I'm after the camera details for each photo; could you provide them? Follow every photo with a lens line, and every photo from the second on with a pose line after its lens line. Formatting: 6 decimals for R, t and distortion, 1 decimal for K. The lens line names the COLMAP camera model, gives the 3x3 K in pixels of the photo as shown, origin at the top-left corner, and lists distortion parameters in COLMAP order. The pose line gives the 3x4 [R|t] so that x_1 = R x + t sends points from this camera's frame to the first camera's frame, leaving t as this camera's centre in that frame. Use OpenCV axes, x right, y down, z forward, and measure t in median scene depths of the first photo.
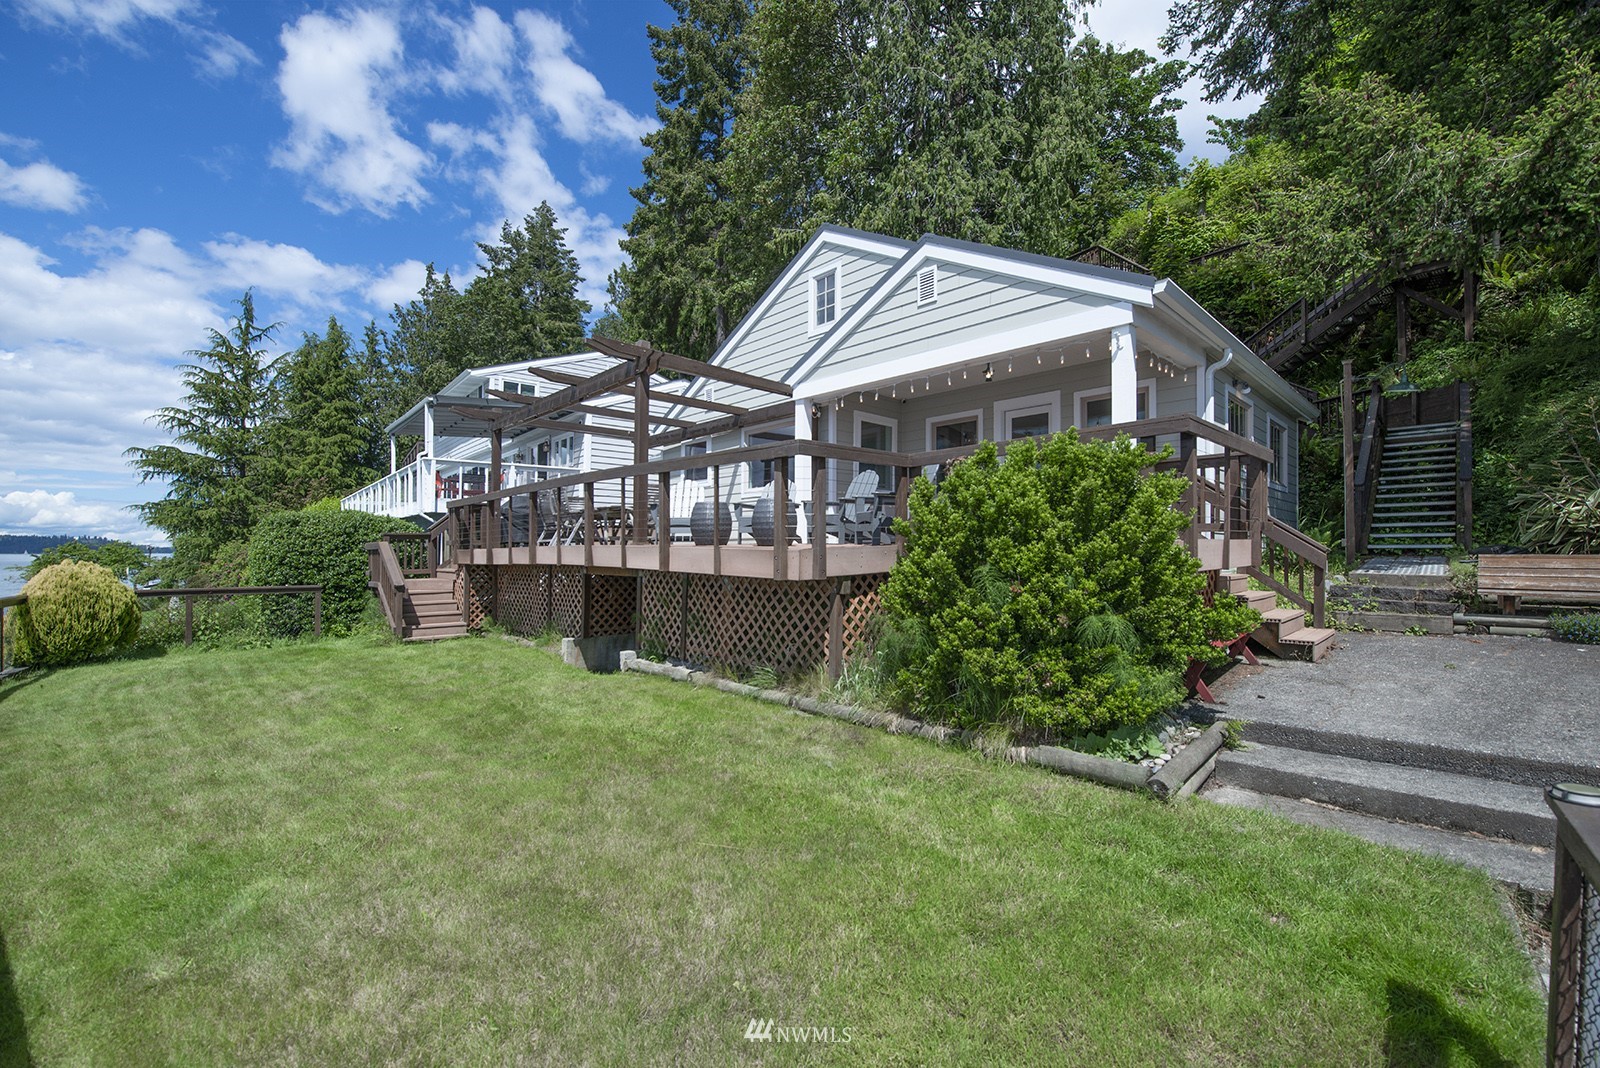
lens RADIAL K [[662.2, 0, 806.5], [0, 662.2, 539.1], [0, 0, 1]] dist [-0.000516, 0.000085]
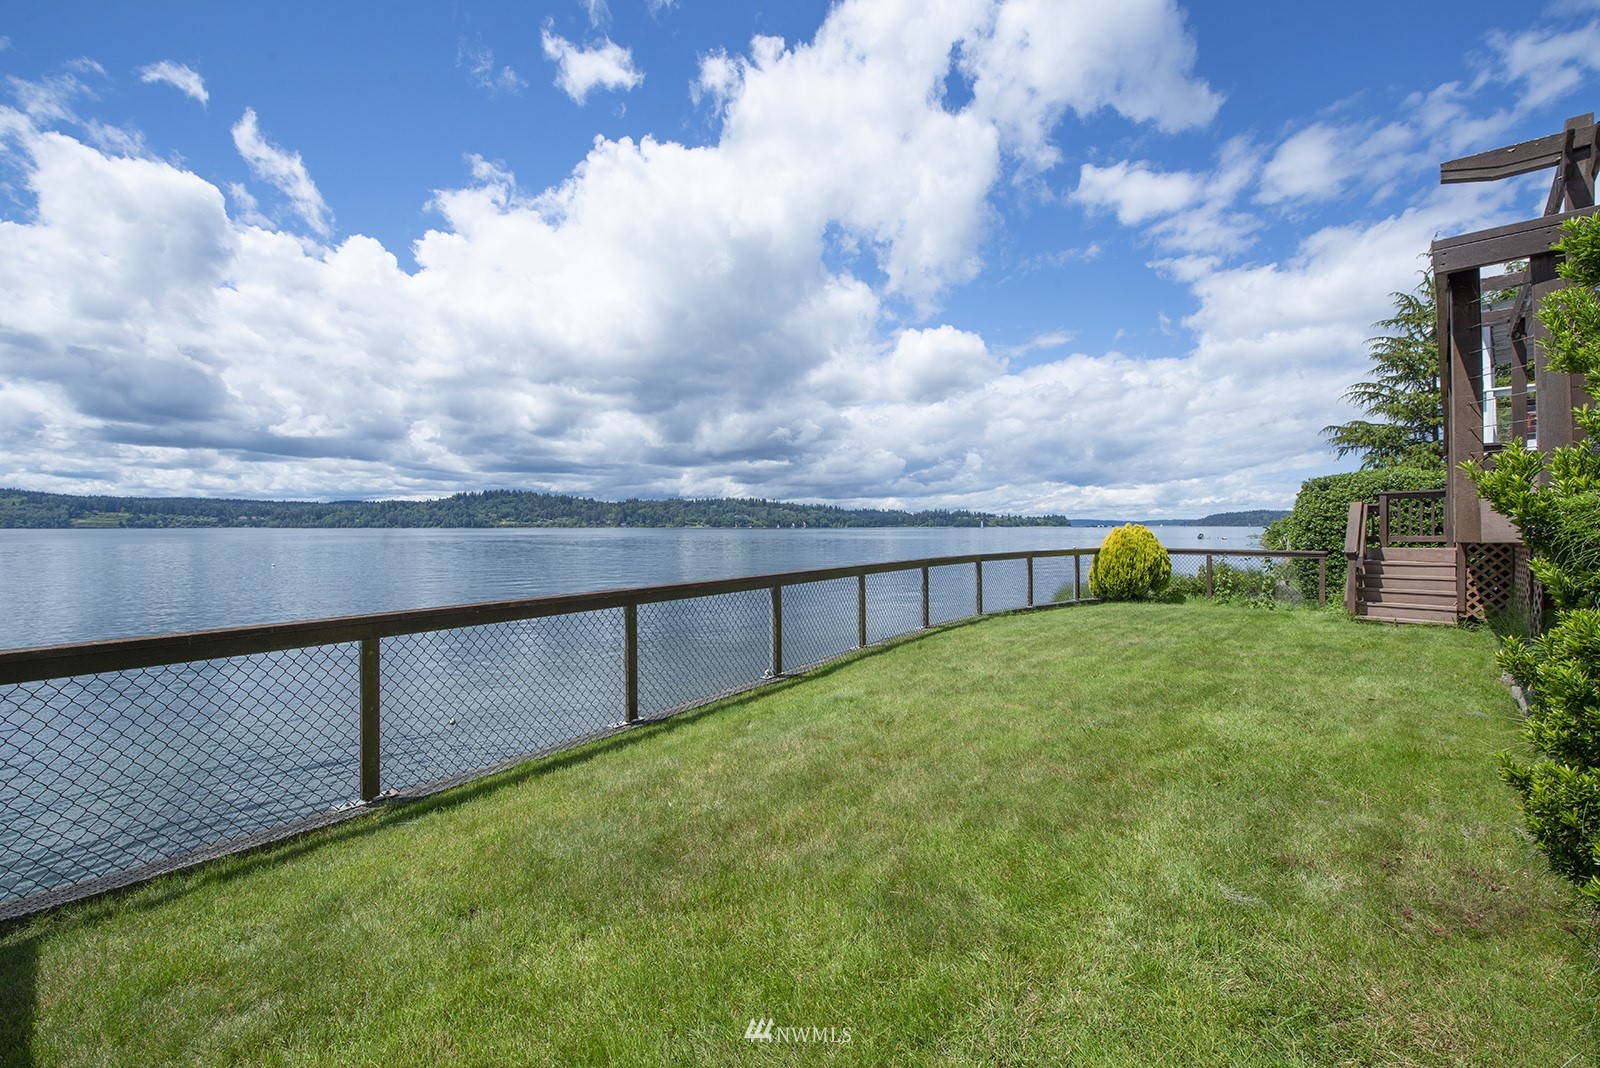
lens RADIAL K [[690.5, 0, 817.0], [0, 690.5, 522.0], [0, 0, 1]] dist [0.001538, 0.000354]
pose [[0.017398, -0.010152, -0.999797, 0.104636], [0.022047, 0.999709, -0.009768, 0.010062], [0.999606, -0.021872, 0.017617, 0.122371]]
